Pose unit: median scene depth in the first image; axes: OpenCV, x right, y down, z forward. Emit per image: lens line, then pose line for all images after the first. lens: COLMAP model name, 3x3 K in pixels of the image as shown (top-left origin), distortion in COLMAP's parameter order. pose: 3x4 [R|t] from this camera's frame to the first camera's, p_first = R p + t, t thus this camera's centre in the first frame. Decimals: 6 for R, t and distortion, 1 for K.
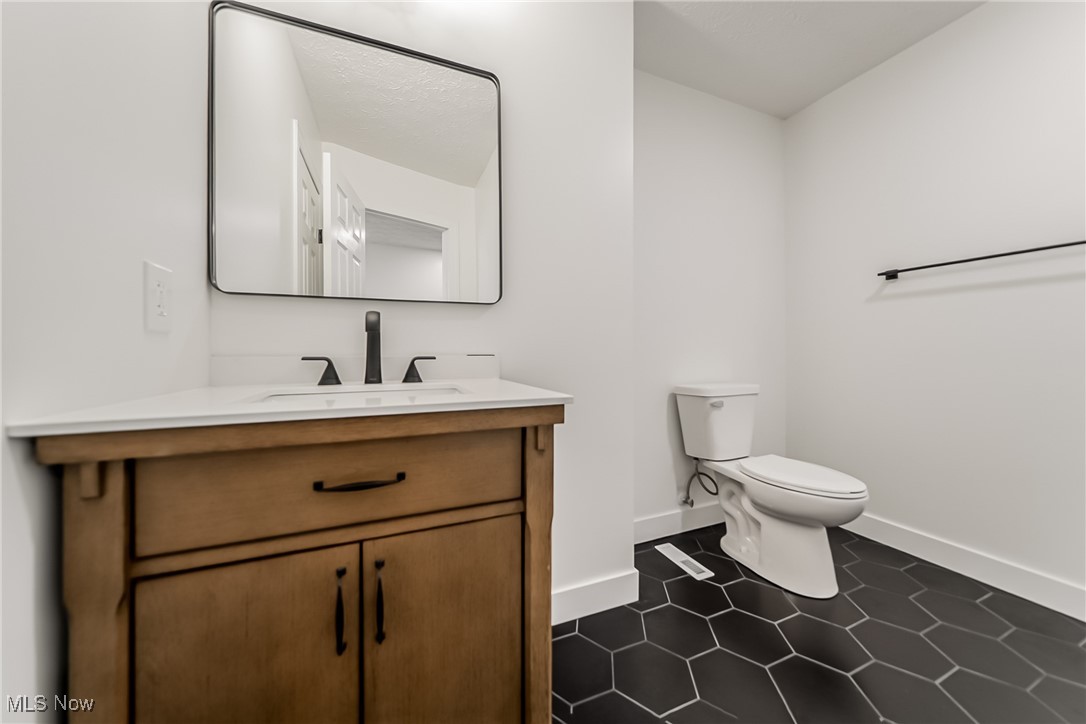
lens RADIAL K [[371.8, 0, 542.4], [0, 371.8, 357.9], [0, 0, 1]] dist [-0.000299, 0.000195]
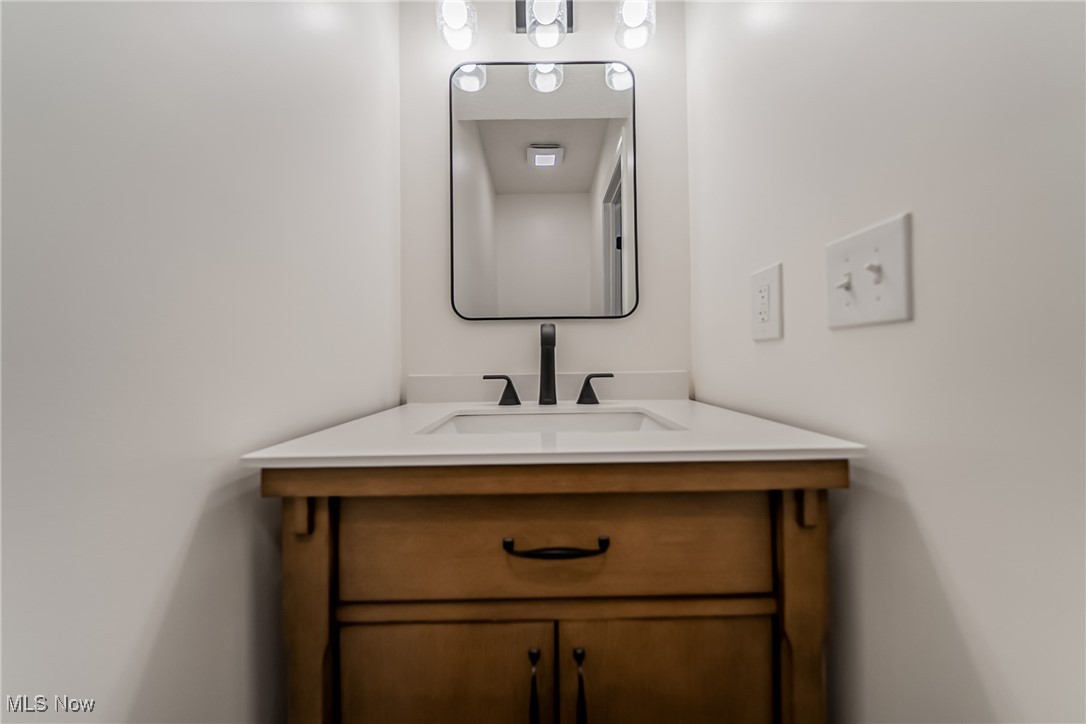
lens RADIAL K [[371.8, 0, 546.0], [0, 371.8, 360.0], [0, 0, 1]] dist [-0.000299, 0.000195]
pose [[0.932918, 0.003397, -0.360072, -0.197645], [-0.011377, 0.999734, -0.020045, -0.030330], [0.359908, 0.022797, 0.932709, 0.215372]]
